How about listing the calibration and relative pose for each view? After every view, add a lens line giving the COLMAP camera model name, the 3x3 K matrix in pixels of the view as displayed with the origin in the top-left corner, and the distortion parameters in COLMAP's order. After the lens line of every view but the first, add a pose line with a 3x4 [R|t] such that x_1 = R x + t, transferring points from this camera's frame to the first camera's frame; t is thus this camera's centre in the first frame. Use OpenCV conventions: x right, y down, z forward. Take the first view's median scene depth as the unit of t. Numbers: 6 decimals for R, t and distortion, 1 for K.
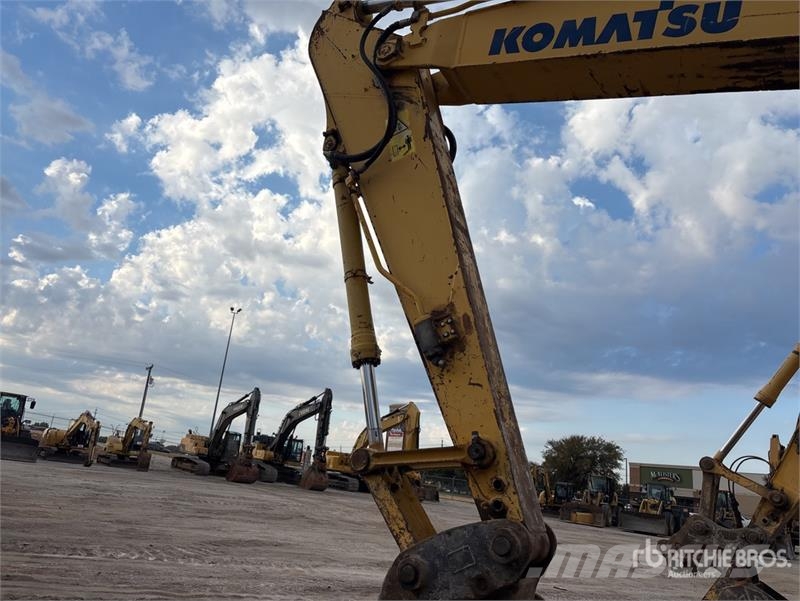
lens RADIAL K [[599.1, 0, 396.4], [0, 599.1, 300.1], [0, 0, 1]] dist [0.032215, -0.031031]
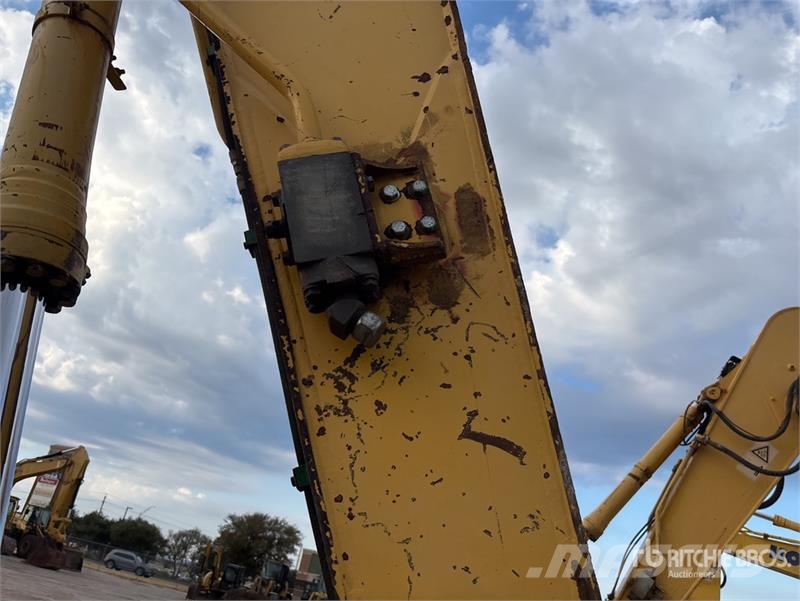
lens RADIAL K [[605.1, 0, 400.0], [0, 605.1, 313.5], [0, 0, 1]] dist [0.040471, -0.079926]
pose [[0.862047, 0.279246, 0.422961, -0.015568], [-0.241248, 0.960001, -0.142116, 0.120789], [-0.445728, 0.020472, 0.894934, 0.714187]]
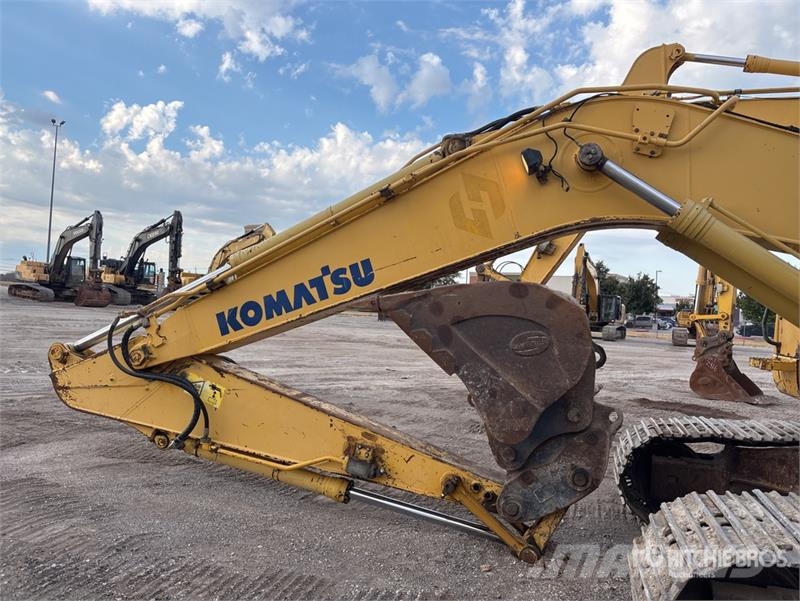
lens RADIAL K [[599.1, 0, 396.4], [0, 599.1, 300.1], [0, 0, 1]] dist [0.032215, -0.031031]
pose [[0.972301, -0.049953, 0.228330, 0.001672], [-0.019809, 0.955769, 0.293452, -0.006528], [-0.232889, -0.289846, 0.928306, -0.028306]]
